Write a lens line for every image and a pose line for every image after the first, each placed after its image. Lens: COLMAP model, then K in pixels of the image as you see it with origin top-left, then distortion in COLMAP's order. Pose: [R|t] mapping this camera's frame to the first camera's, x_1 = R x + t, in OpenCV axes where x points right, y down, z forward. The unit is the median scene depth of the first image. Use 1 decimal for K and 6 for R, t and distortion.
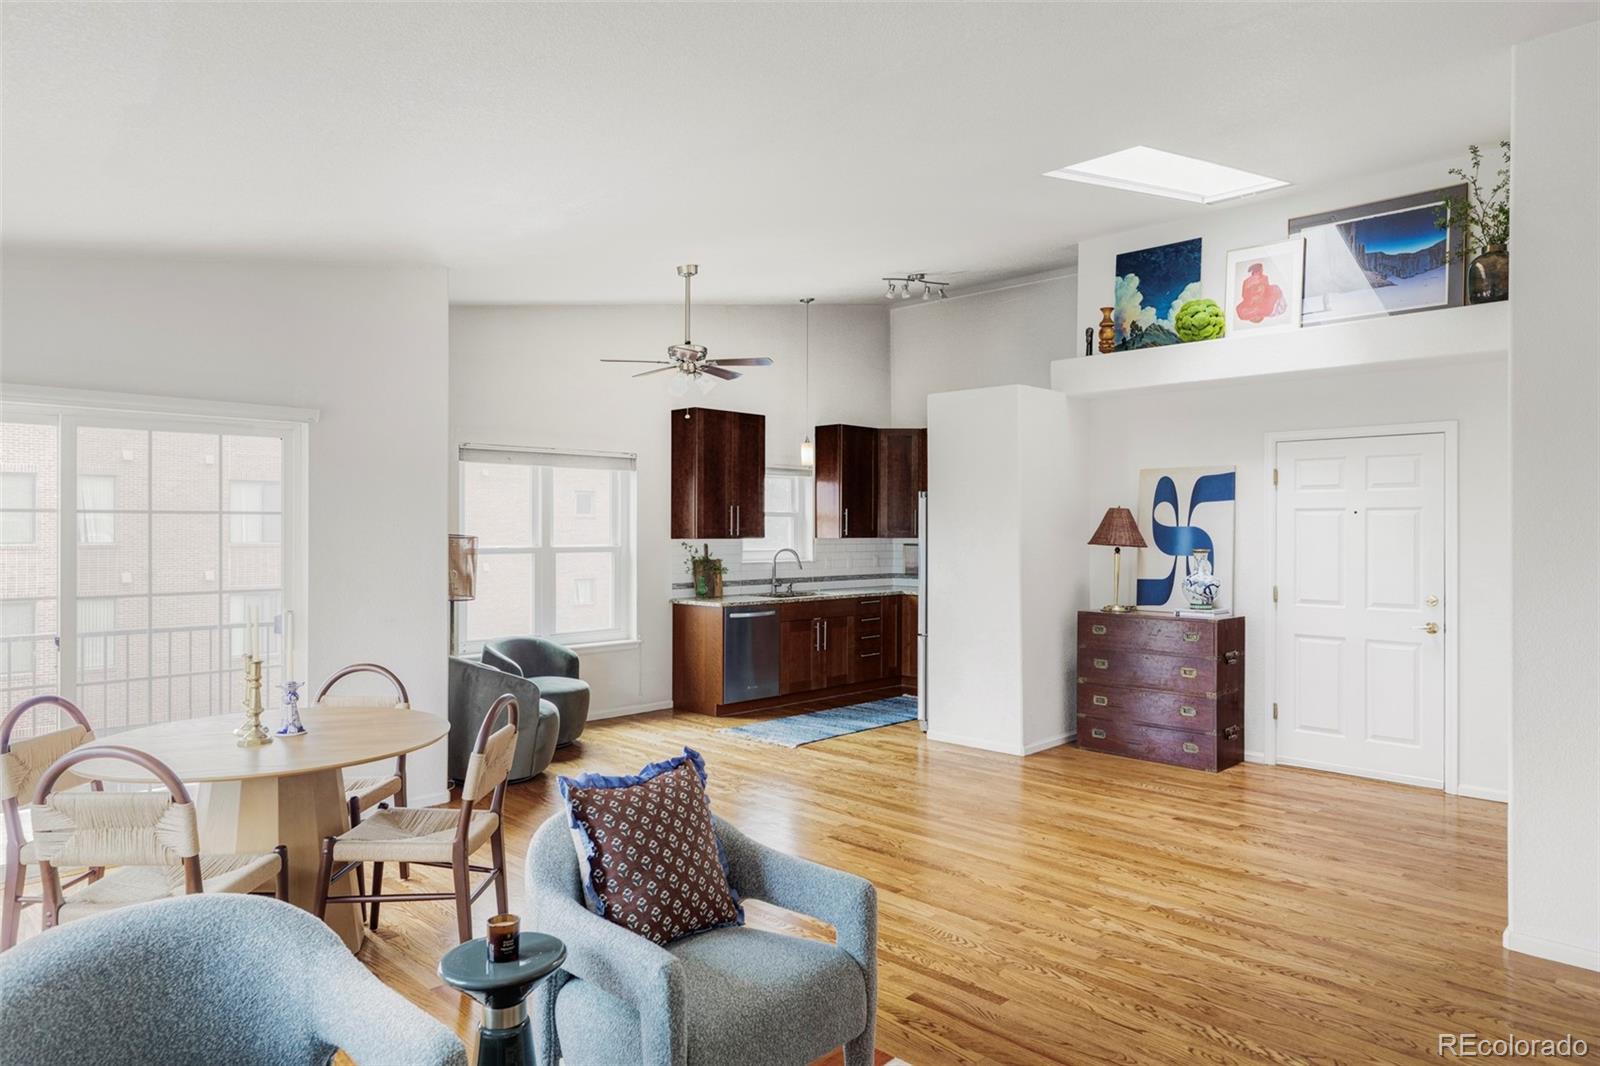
lens RADIAL K [[1024.2, 0, 765.7], [0, 1024.2, 524.6], [0, 0, 1]] dist [0.011288, 0.002030]
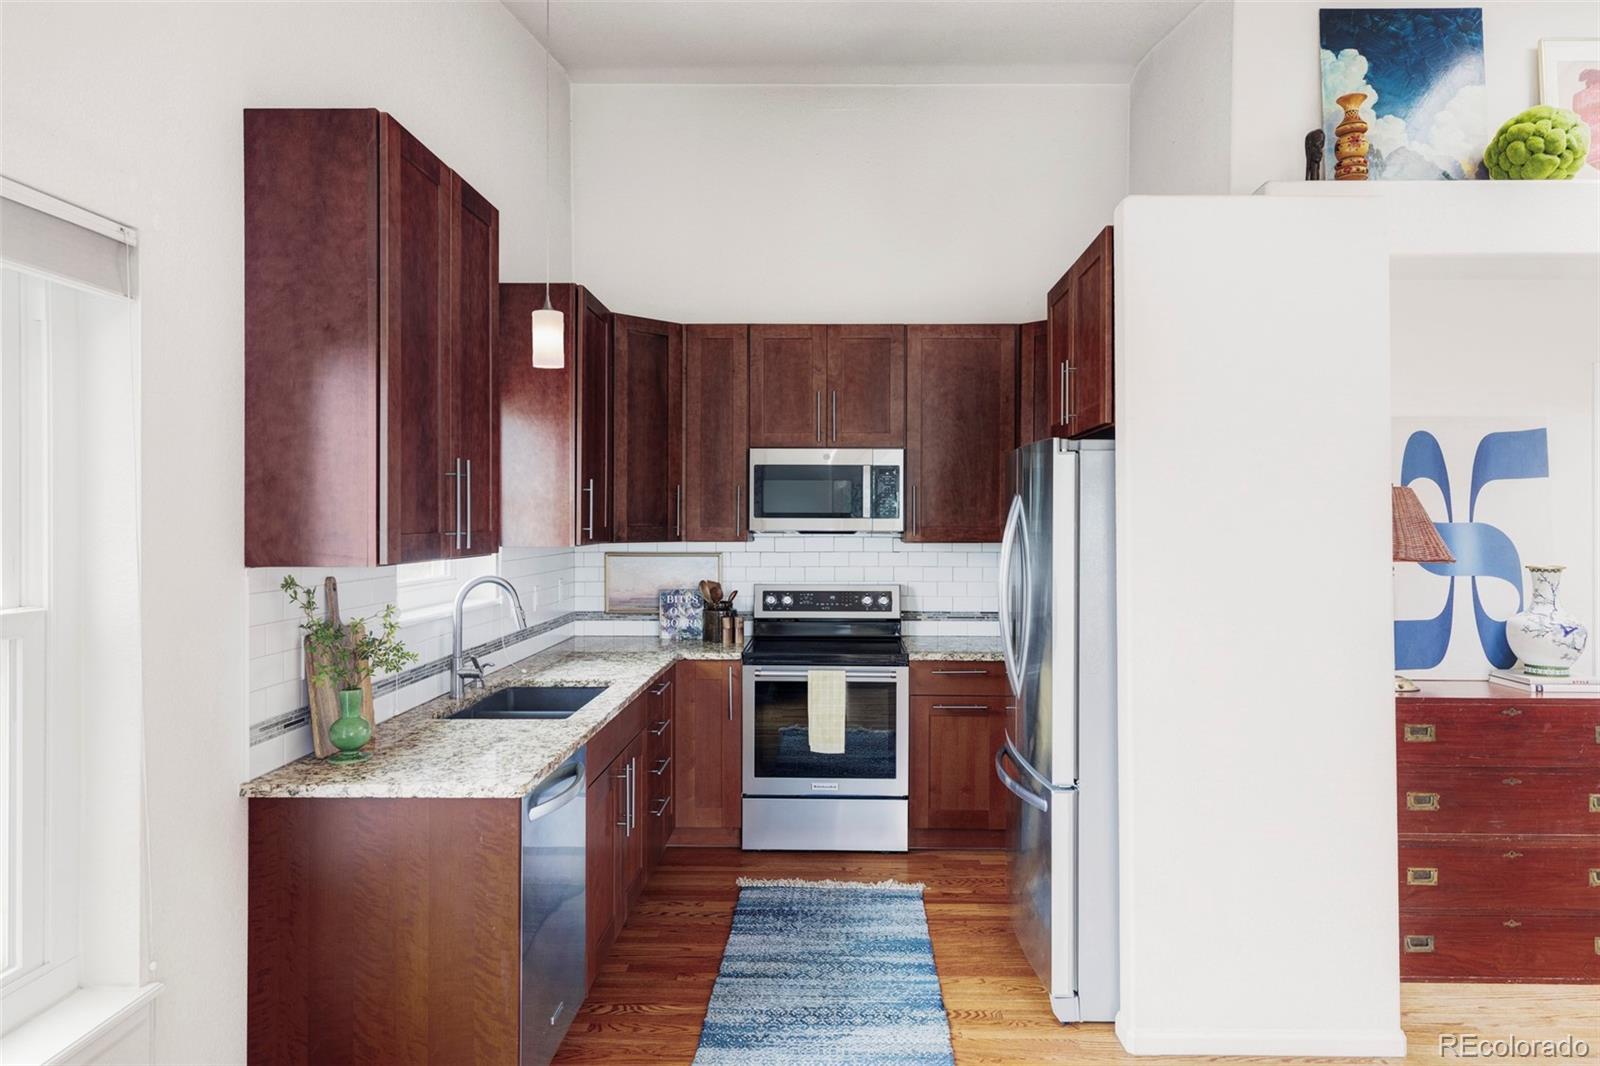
lens RADIAL K [[1024.2, 0, 830.2], [0, 1024.2, 517.2], [0, 0, 1]] dist [0.011288, 0.002030]
pose [[0.697043, -0.000428, 0.717029, -0.216031], [-0.004331, 0.999979, 0.004807, -0.002240], [-0.717016, -0.006456, 0.697026, 0.815217]]
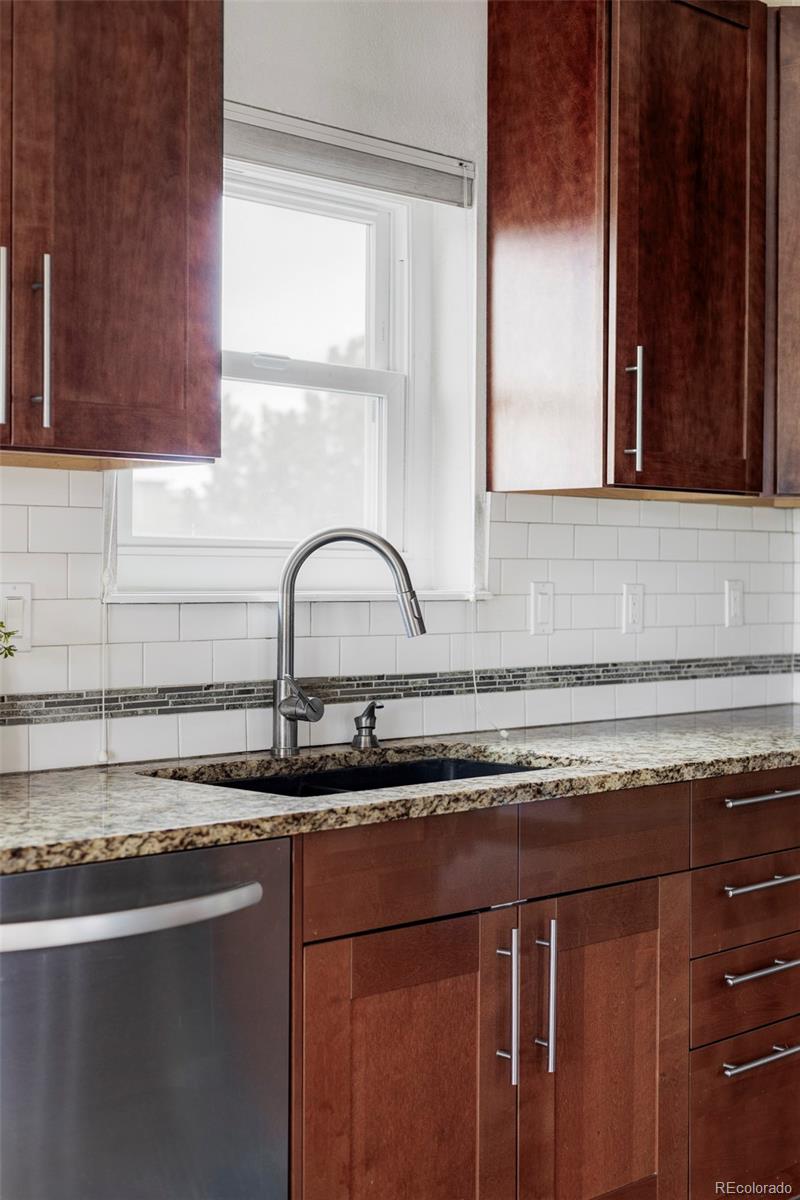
lens RADIAL K [[1755.9, 0, 369.3], [0, 1755.9, 586.6], [0, 0, 1]] dist [-0.003956, 0.000000]
pose [[0.999967, 0.004100, 0.007021, 0.028223], [-0.004192, 0.999905, 0.013109, 0.038322], [-0.006966, -0.013138, 0.999889, 0.842943]]
